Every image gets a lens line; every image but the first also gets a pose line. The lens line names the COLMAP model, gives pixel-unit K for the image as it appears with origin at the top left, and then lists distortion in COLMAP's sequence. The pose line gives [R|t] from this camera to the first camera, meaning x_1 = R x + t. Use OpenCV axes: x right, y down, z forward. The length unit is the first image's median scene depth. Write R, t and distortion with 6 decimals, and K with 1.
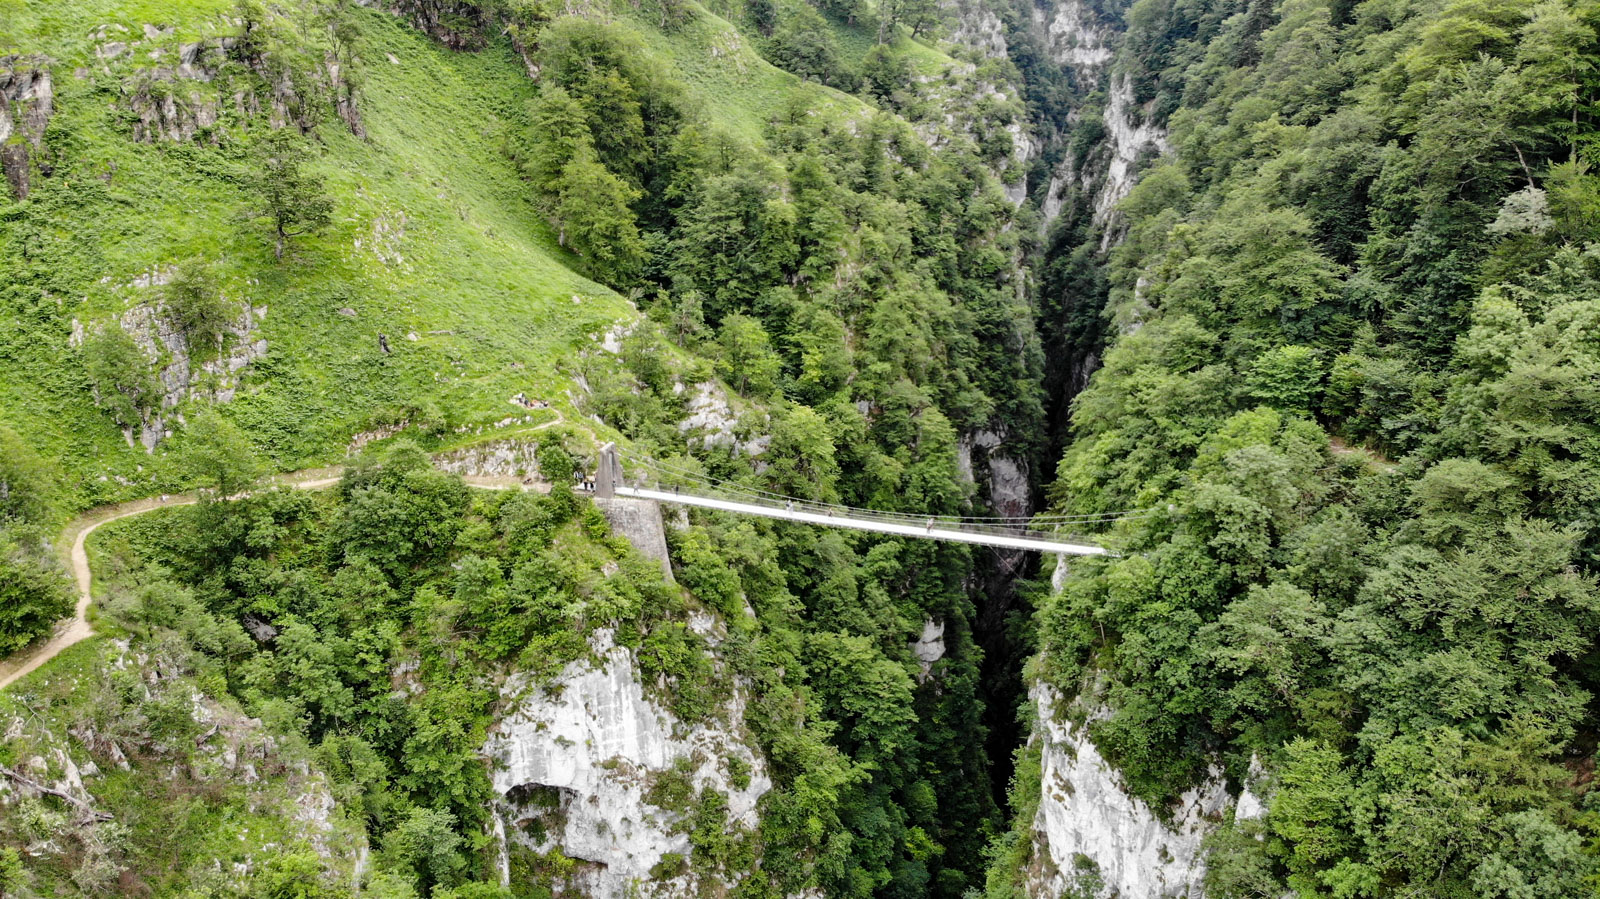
lens RADIAL K [[1196.6, 0, 800.0], [0, 1196.6, 449.5], [0, 0, 1]] dist [0.122593, -0.000641]
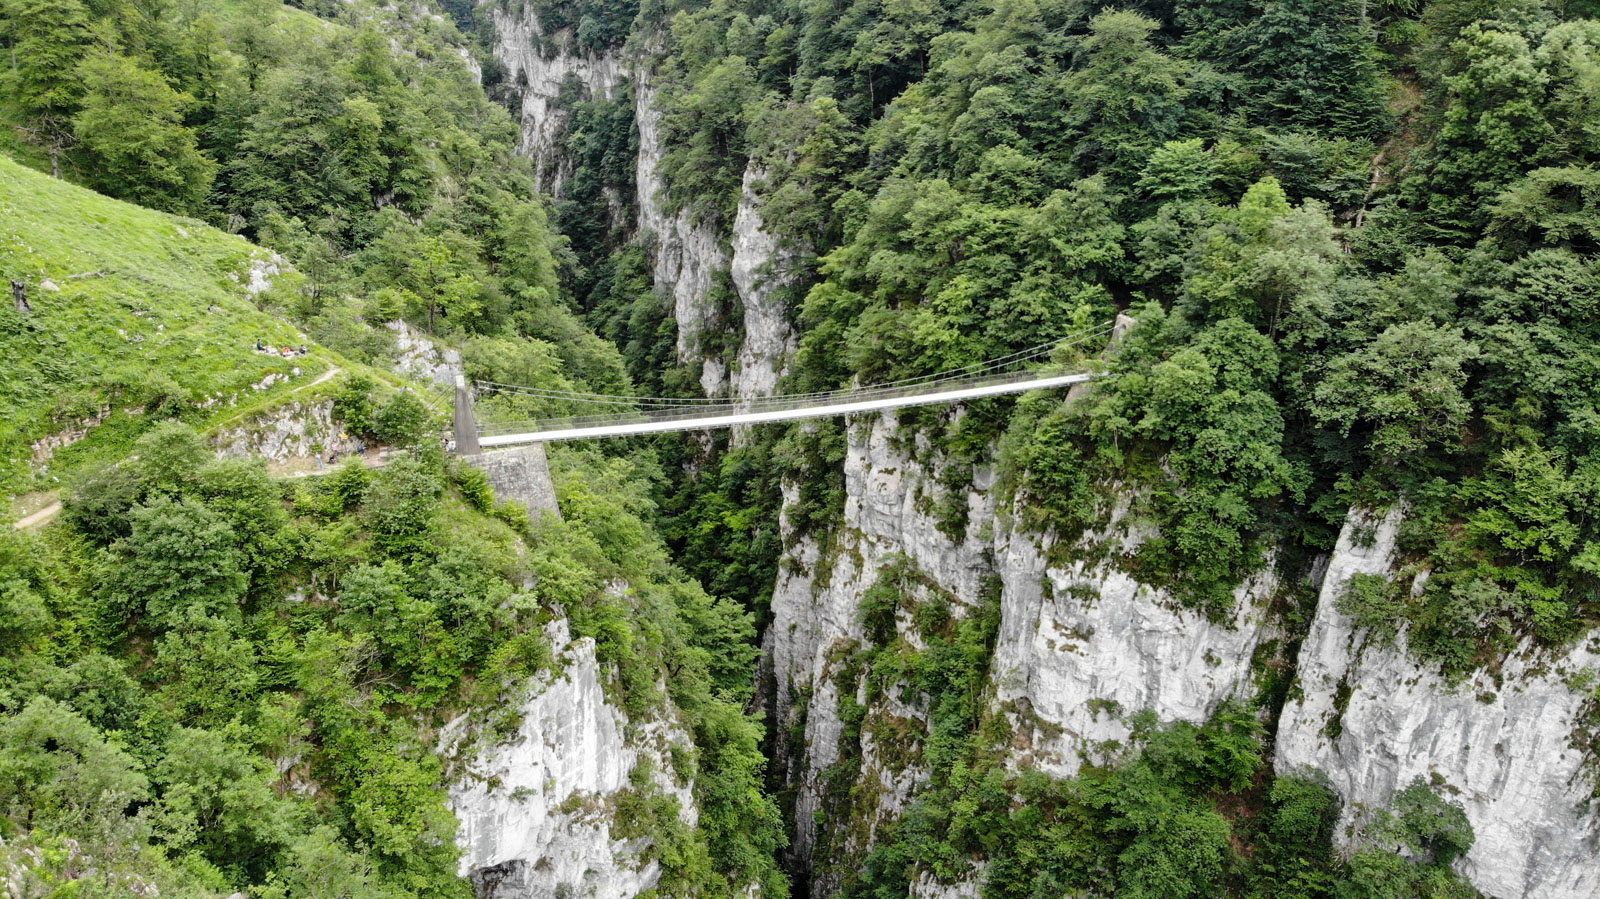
lens RADIAL K [[1191.0, 0, 800.0], [0, 1191.0, 449.5], [0, 0, 1]] dist [0.064221, -0.000809]
pose [[0.819584, -0.209152, 0.533420, -0.379195], [0.203058, 0.976595, 0.070927, 0.027029], [-0.535769, 0.050185, 0.842872, 0.300155]]
